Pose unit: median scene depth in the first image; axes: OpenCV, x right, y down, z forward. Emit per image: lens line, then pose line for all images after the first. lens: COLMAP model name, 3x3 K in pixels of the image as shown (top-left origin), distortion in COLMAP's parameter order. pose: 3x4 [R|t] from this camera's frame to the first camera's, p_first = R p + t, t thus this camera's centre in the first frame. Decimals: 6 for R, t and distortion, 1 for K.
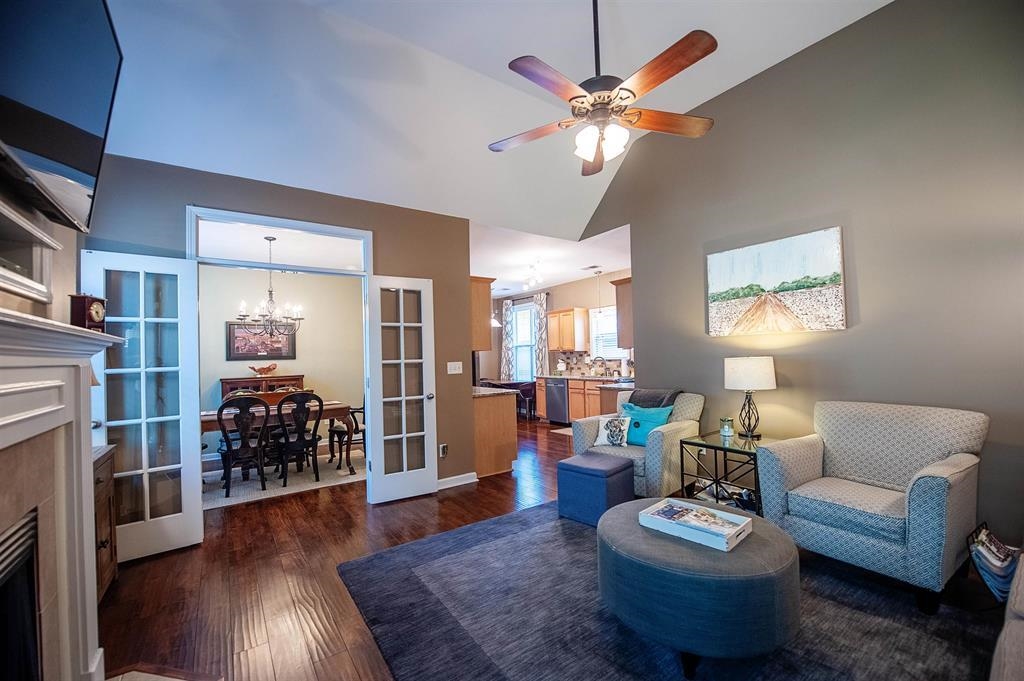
lens RADIAL K [[410.7, 0, 512.8], [0, 410.7, 347.4], [0, 0, 1]] dist [-0.018386, -0.001769]
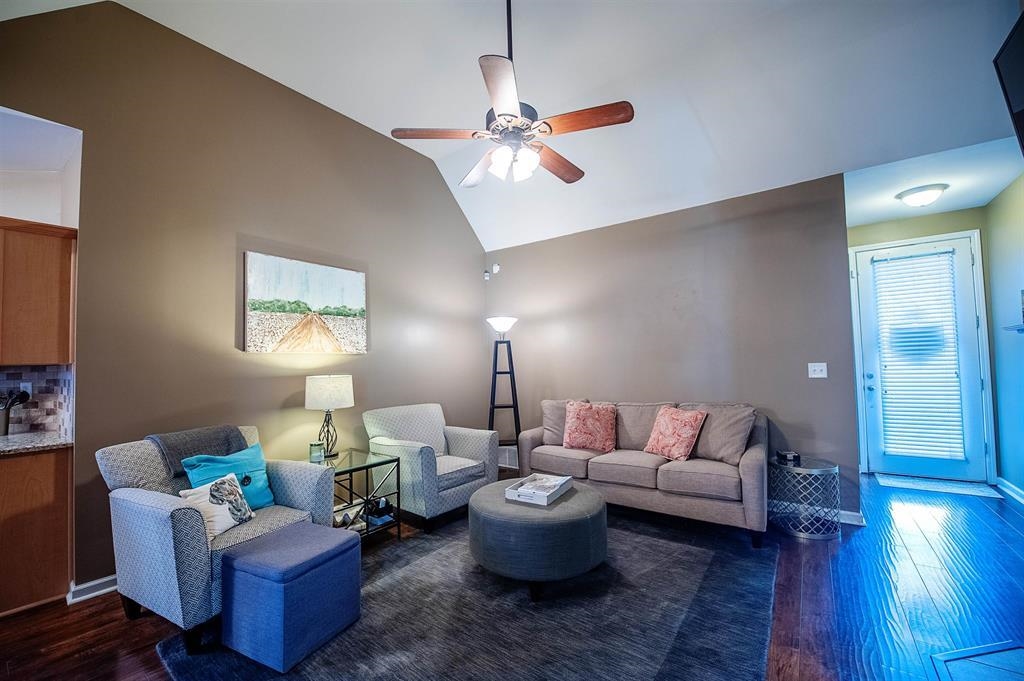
lens RADIAL K [[410.7, 0, 504.5], [0, 410.7, 345.6], [0, 0, 1]] dist [-0.018386, -0.001769]
pose [[-0.305373, 0.076916, 0.949121, -0.207773], [0.010953, 0.996950, -0.077268, 0.013253], [-0.952170, -0.013200, -0.305285, 0.373581]]
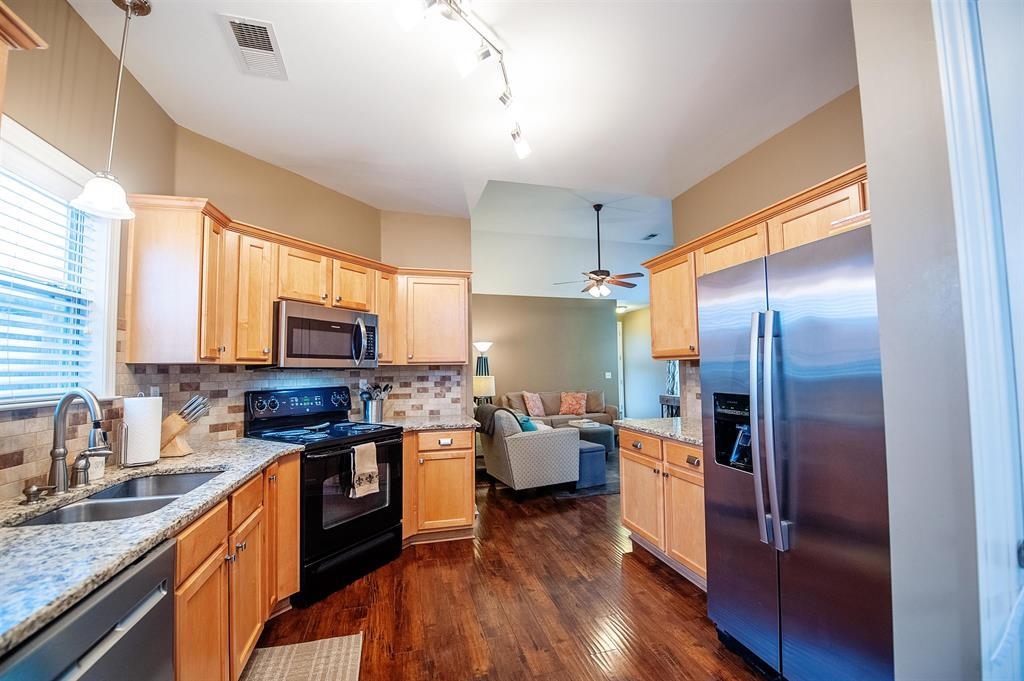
lens RADIAL K [[410.7, 0, 507.5], [0, 410.7, 346.5], [0, 0, 1]] dist [-0.018386, -0.001769]
pose [[-0.937247, 0.058669, 0.343696, -0.030811], [0.029555, 0.995562, -0.089347, 0.022725], [-0.347412, -0.073582, -0.934821, 1.024081]]
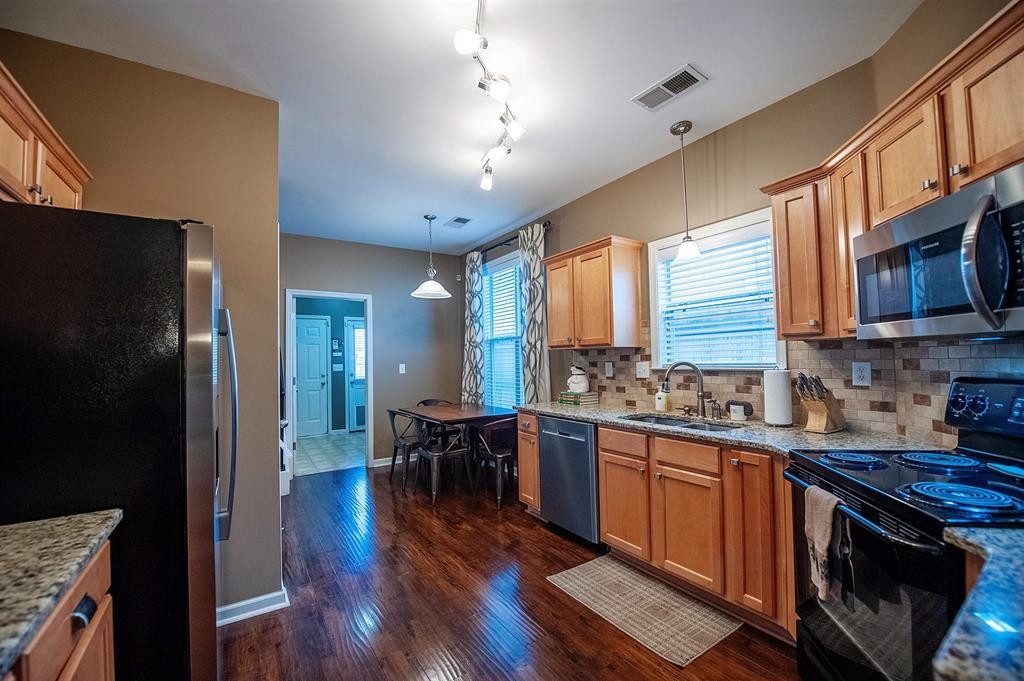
lens RADIAL K [[410.7, 0, 510.1], [0, 410.7, 346.4], [0, 0, 1]] dist [-0.018386, -0.001769]
pose [[0.999305, 0.002543, -0.037179, 0.066397], [-0.002768, 0.999978, -0.006004, 0.010646], [0.037163, 0.006103, 0.999291, 0.590564]]
